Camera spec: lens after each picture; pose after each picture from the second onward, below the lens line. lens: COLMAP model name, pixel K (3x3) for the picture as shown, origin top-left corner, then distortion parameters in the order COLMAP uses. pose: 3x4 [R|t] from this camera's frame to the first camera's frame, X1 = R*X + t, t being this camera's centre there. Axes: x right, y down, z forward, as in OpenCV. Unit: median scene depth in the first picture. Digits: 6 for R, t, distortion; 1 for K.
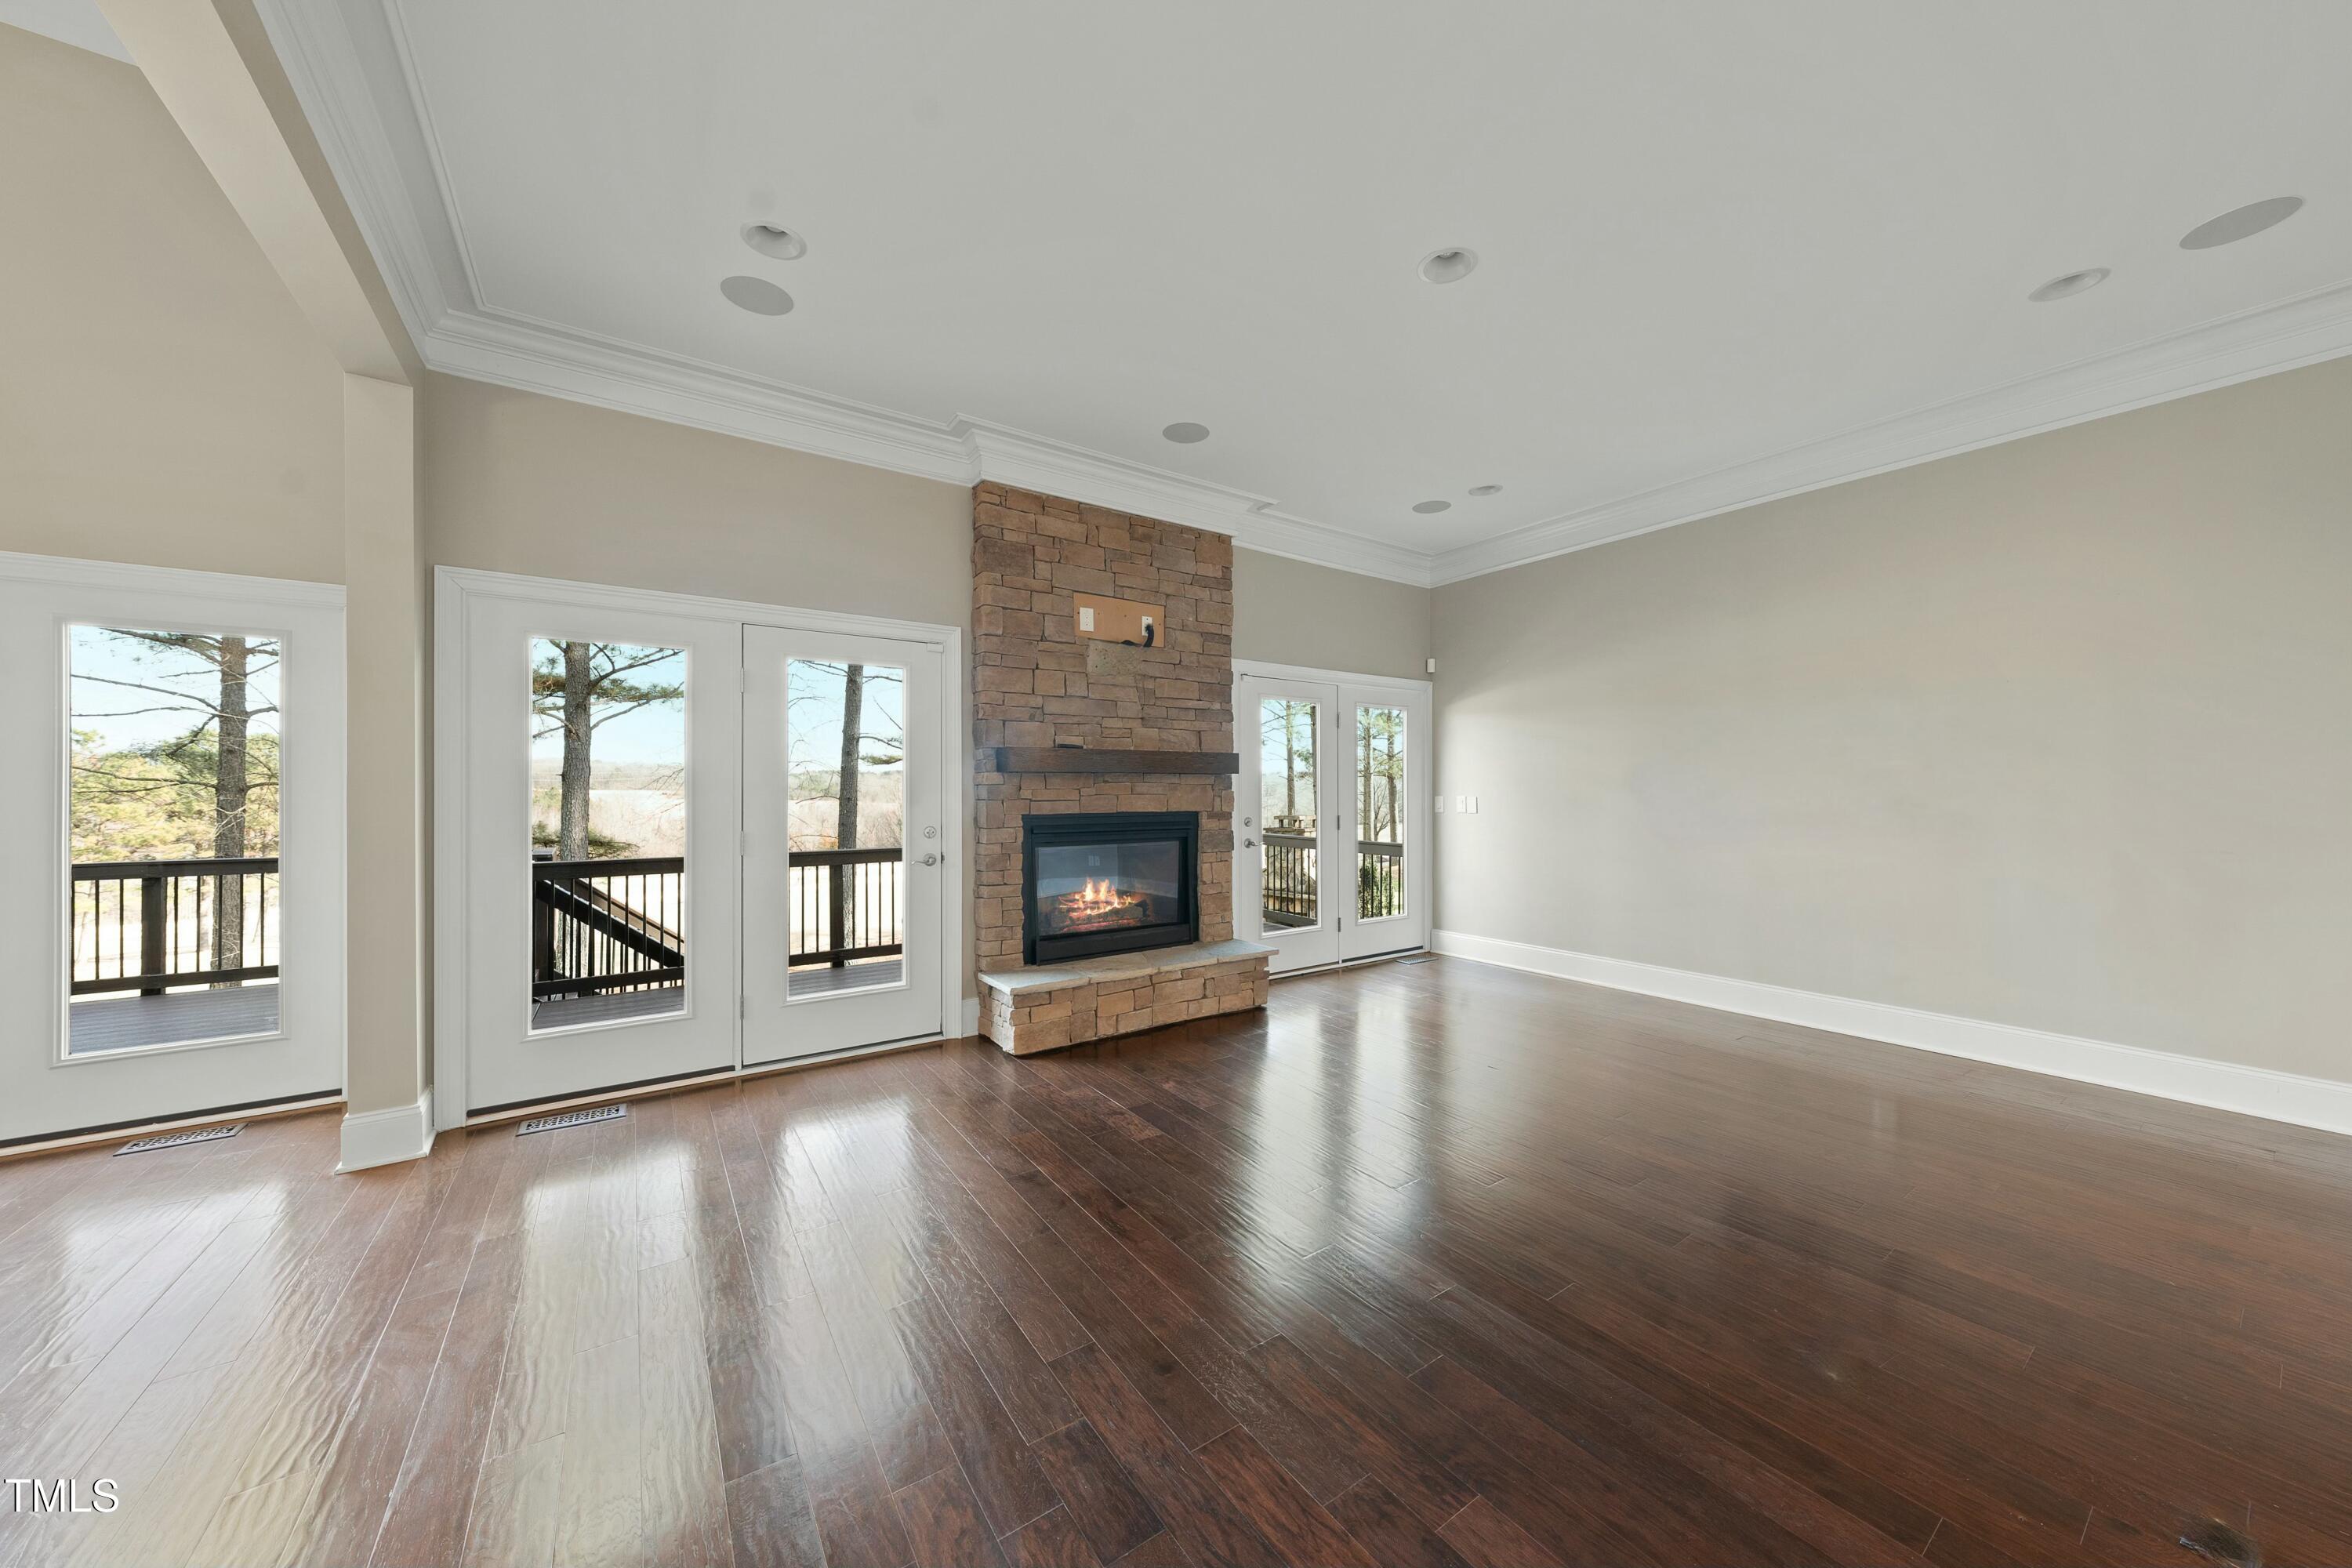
lens RADIAL K [[799.3, 0, 1173.5], [0, 799.3, 780.4], [0, 0, 1]] dist [-0.004582, 0.000984]
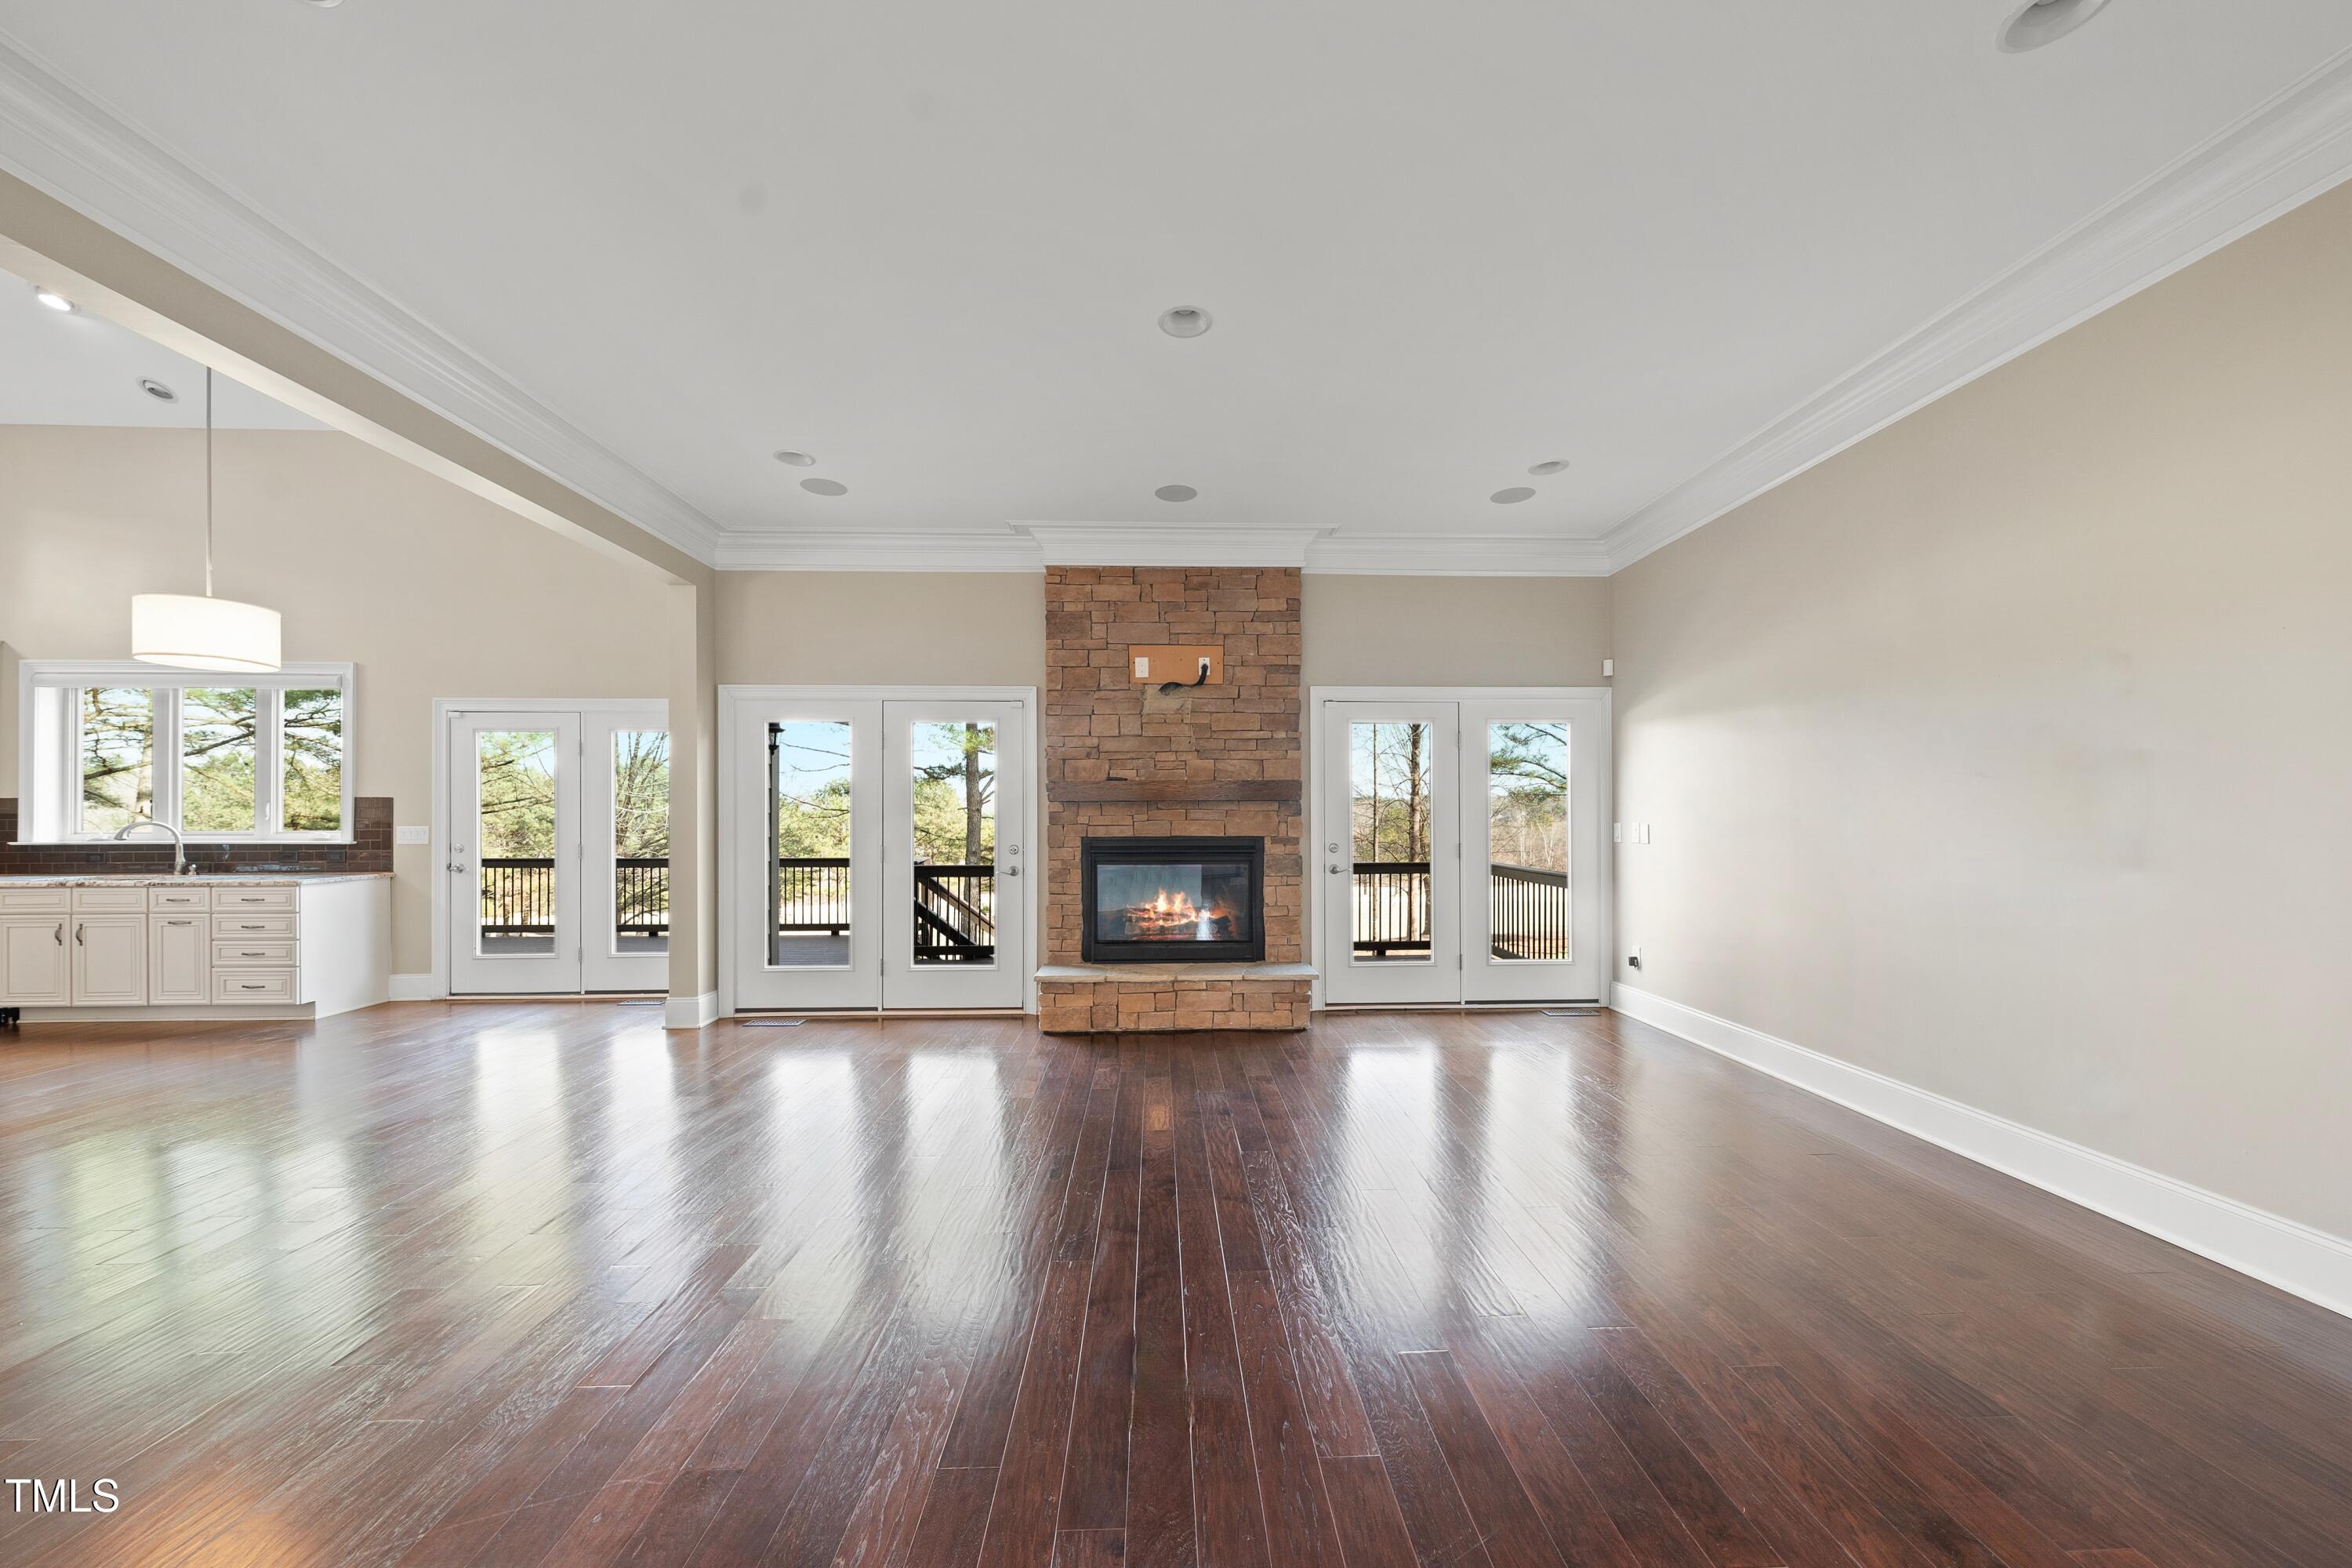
lens RADIAL K [[799.3, 0, 1176.3], [0, 799.3, 806.1], [0, 0, 1]] dist [-0.004582, 0.000984]
pose [[0.840281, -0.007164, -0.542104, 0.538611], [0.008008, 0.999968, -0.000803, -0.001155], [0.542093, -0.003667, 0.840311, 0.061219]]
